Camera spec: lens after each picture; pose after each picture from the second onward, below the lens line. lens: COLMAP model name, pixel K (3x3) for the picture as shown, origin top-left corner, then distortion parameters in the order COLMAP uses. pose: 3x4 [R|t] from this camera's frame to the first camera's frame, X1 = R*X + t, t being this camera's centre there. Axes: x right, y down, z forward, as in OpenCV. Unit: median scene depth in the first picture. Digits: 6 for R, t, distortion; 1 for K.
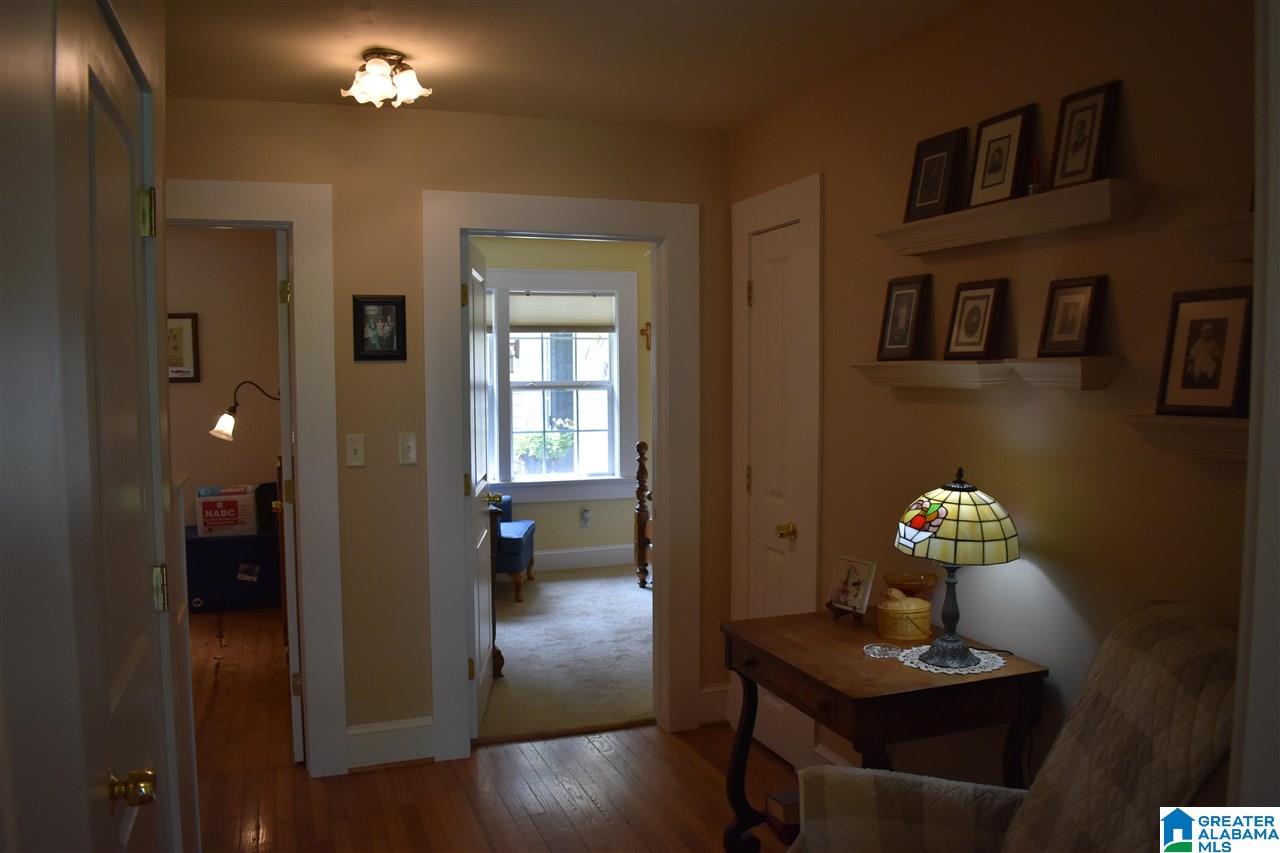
lens RADIAL K [[1002.0, 0, 640.0], [0, 1002.0, 426.5], [0, 0, 1]] dist [-0.086426, -0.000815]
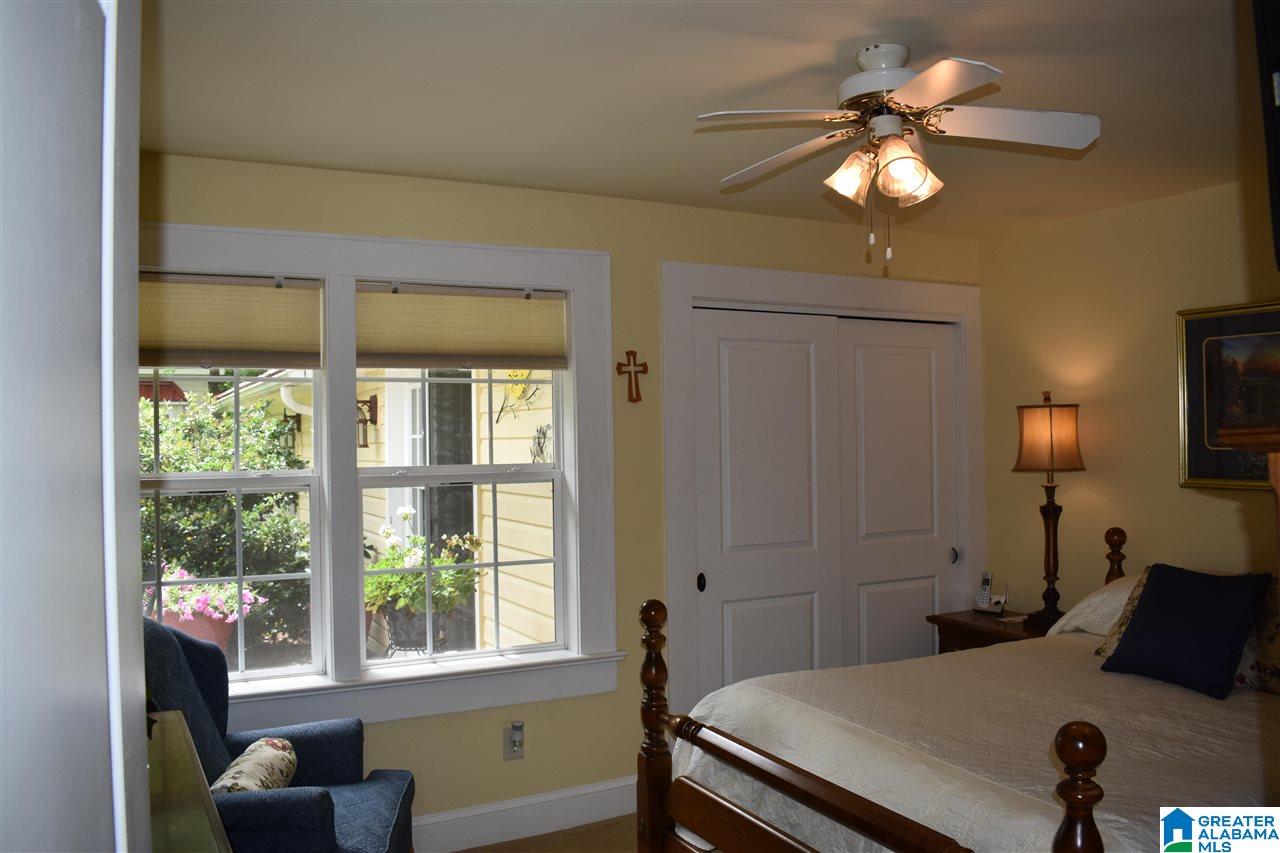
lens RADIAL K [[1002.0, 0, 640.0], [0, 1002.0, 426.5], [0, 0, 1]] dist [-0.086426, -0.000815]
pose [[0.990455, -0.008471, 0.137575, -0.058304], [0.017528, 0.997747, -0.064756, -0.030724], [-0.136716, 0.066549, 0.988372, 0.486205]]
